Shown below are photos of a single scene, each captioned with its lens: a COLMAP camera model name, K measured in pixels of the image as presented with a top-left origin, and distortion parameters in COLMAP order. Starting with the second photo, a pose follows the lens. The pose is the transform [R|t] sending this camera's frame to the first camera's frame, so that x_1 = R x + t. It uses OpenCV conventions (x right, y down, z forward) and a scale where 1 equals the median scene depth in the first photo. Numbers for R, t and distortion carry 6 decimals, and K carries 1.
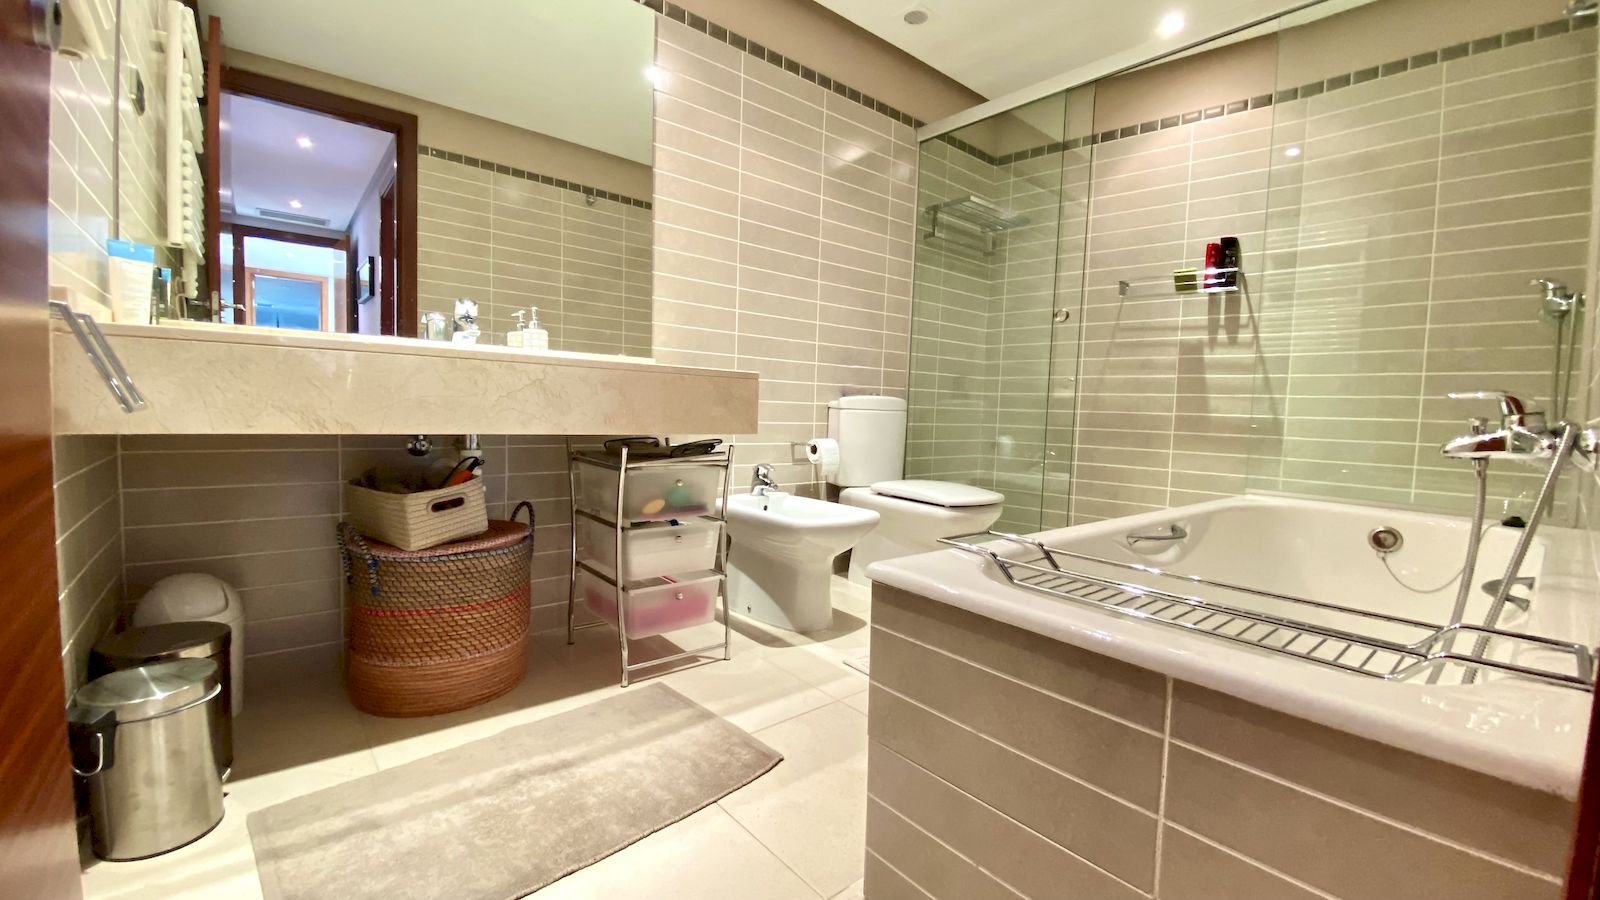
lens RADIAL K [[658.9, 0, 804.6], [0, 658.9, 452.9], [0, 0, 1]] dist [0.000527, -0.008487]
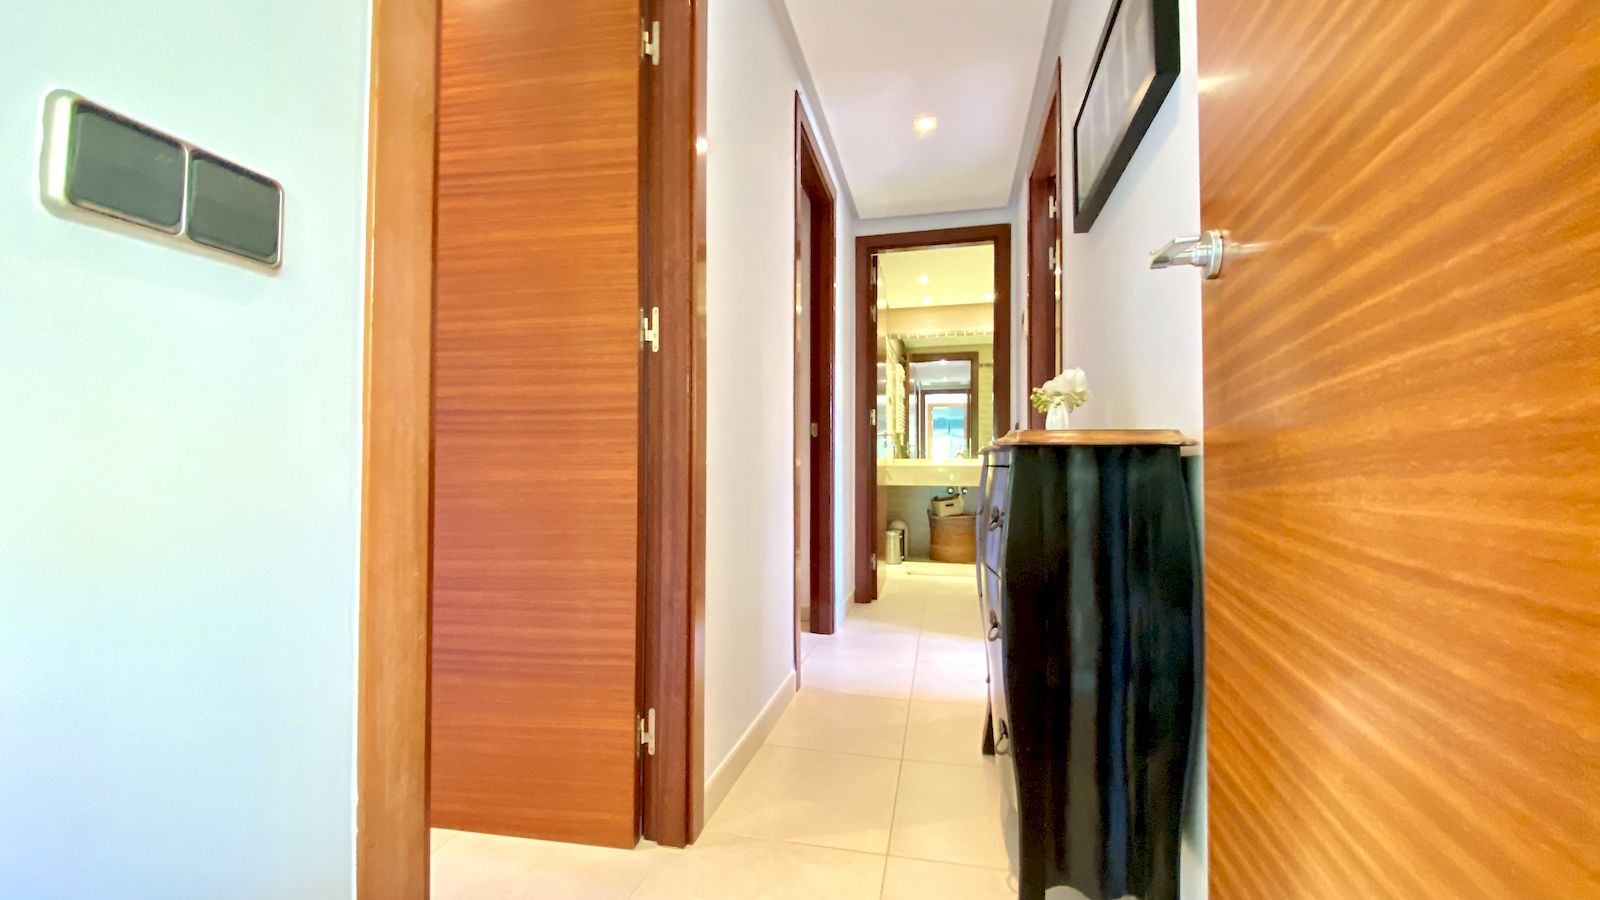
lens RADIAL K [[658.9, 0, 804.6], [0, 658.9, 452.9], [0, 0, 1]] dist [0.000527, -0.008487]
pose [[0.624181, -0.043594, -0.780063, 1.948246], [-0.038890, 0.995471, -0.086751, 0.139406], [0.780311, 0.084485, 0.619658, -2.079814]]
